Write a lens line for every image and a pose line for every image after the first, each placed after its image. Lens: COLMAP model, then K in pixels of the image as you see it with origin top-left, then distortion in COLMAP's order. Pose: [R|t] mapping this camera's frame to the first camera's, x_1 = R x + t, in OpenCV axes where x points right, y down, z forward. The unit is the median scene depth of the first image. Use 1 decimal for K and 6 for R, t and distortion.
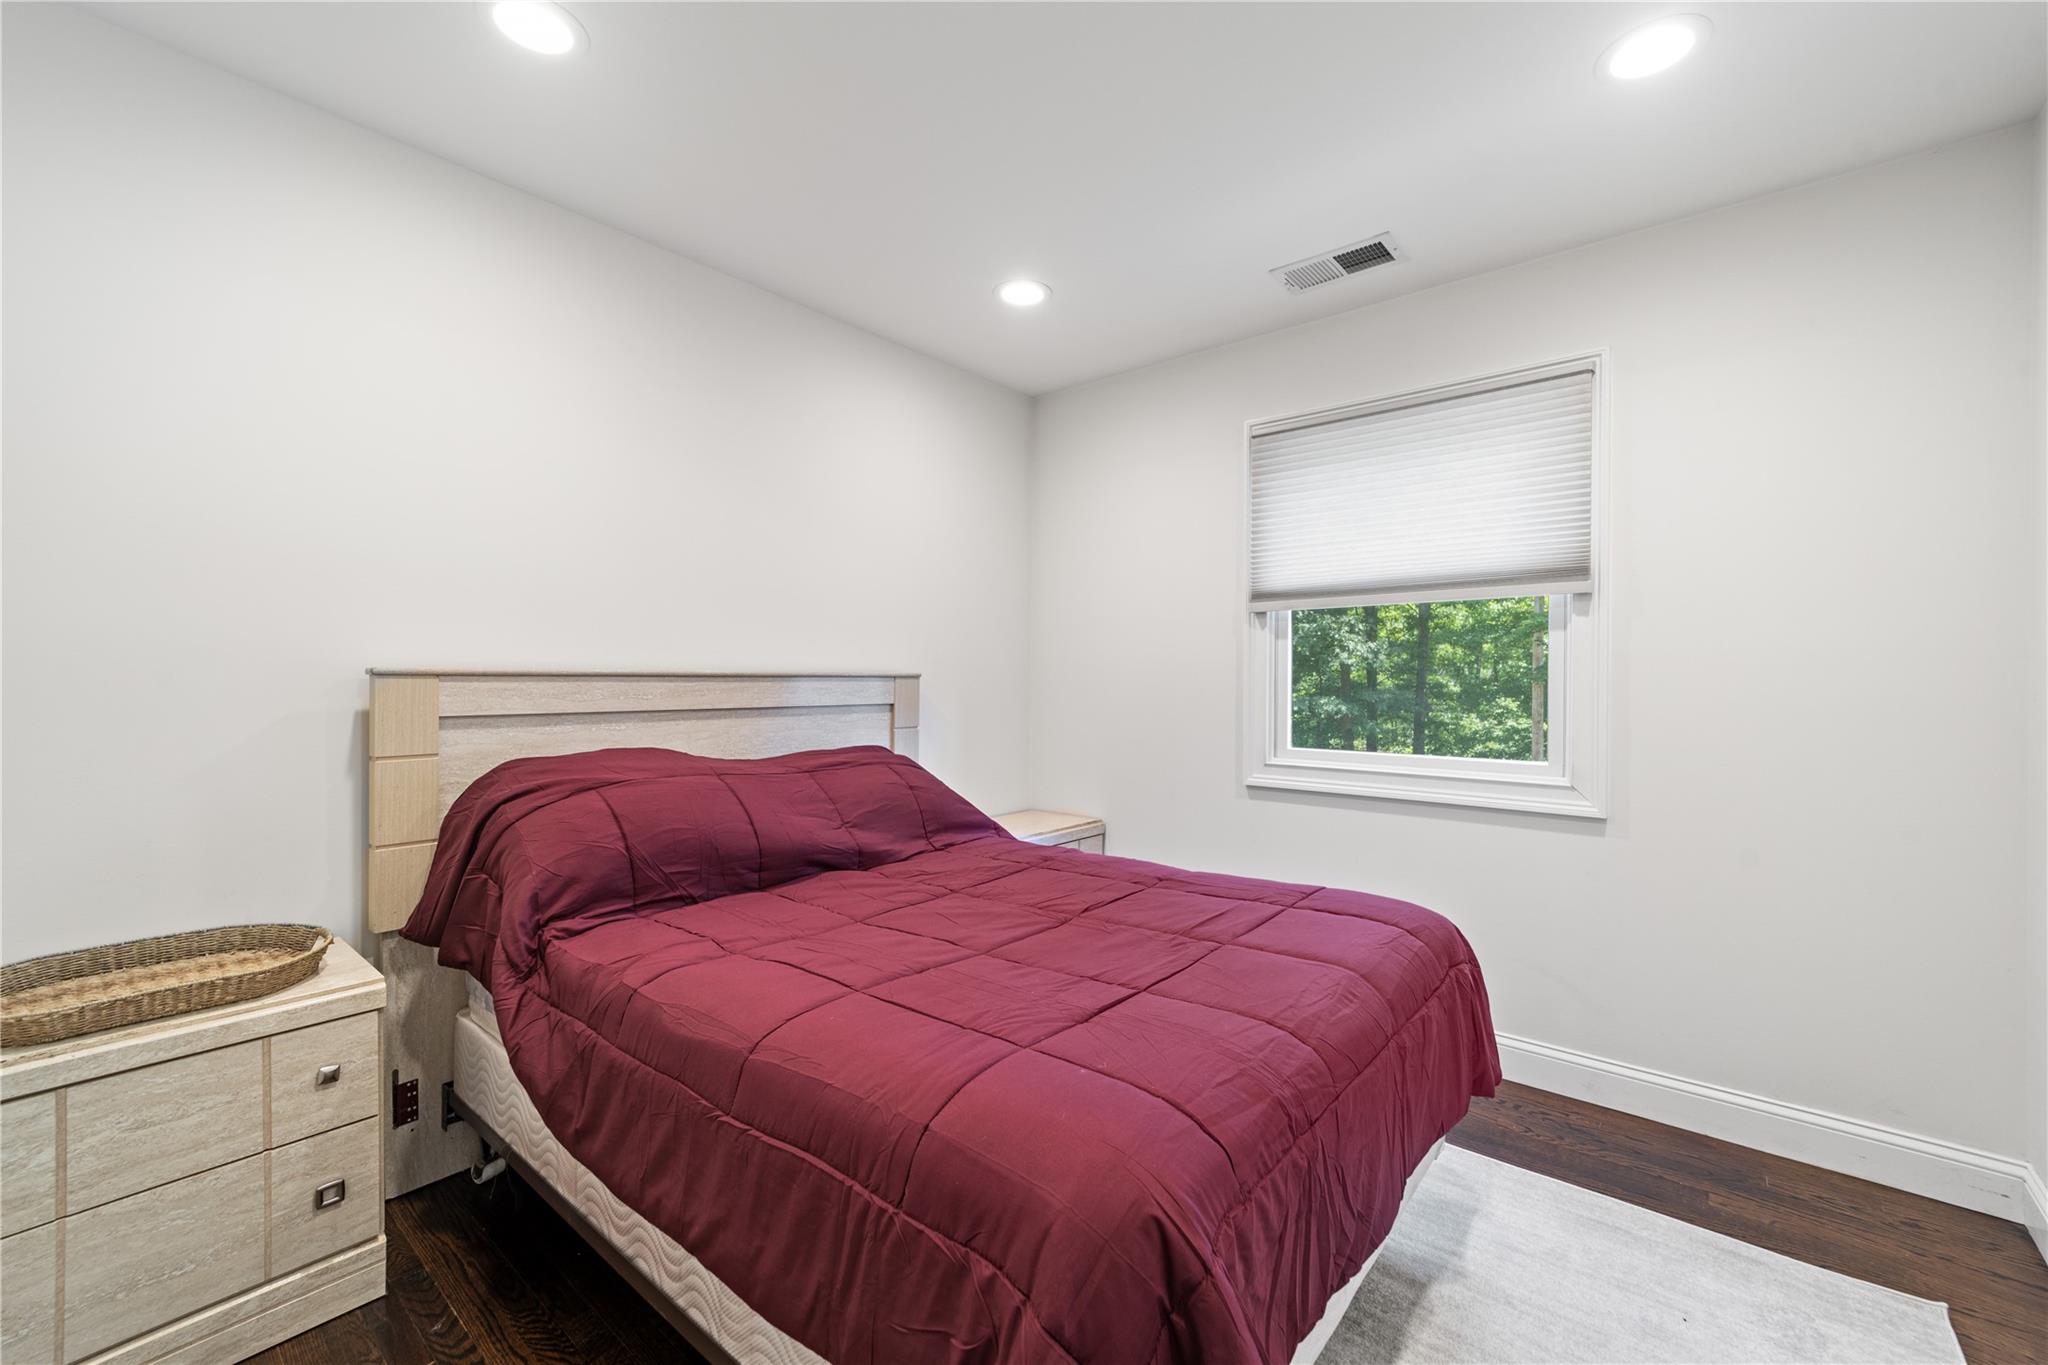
lens RADIAL K [[830.9, 0, 1033.0], [0, 830.9, 686.8], [0, 0, 1]] dist [0.014938, 0.000007]
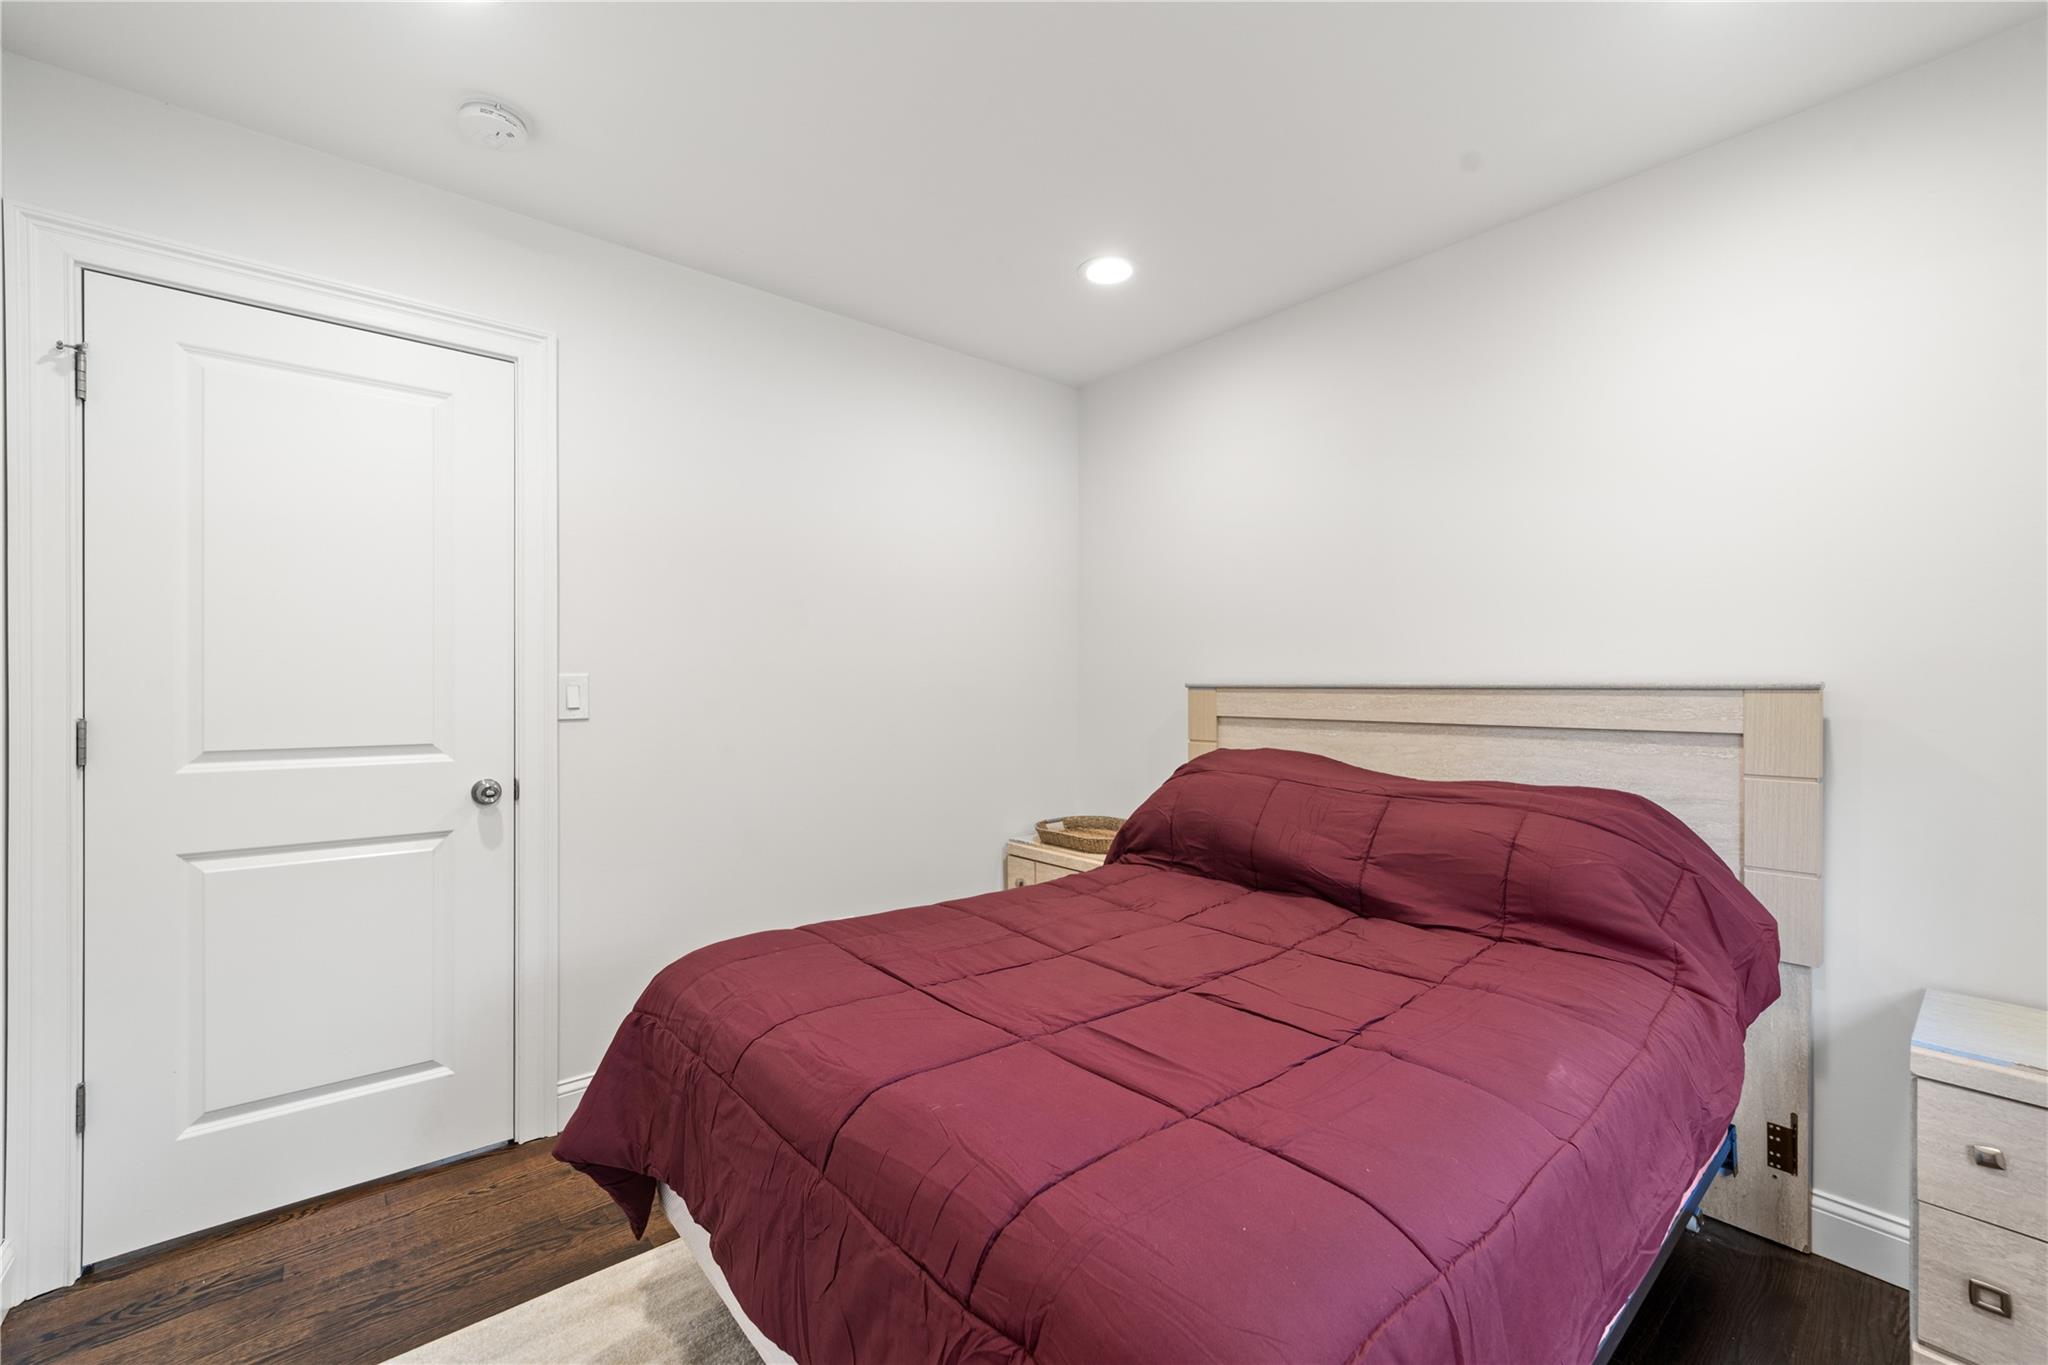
lens RADIAL K [[821.8, 0, 1019.8], [0, 821.8, 696.9], [0, 0, 1]] dist [0.001189, -0.000058]
pose [[-0.164104, 0.007880, -0.986412, 0.697828], [-0.011672, 0.999883, 0.009929, -0.007924], [0.986374, 0.013143, -0.163993, 0.803729]]
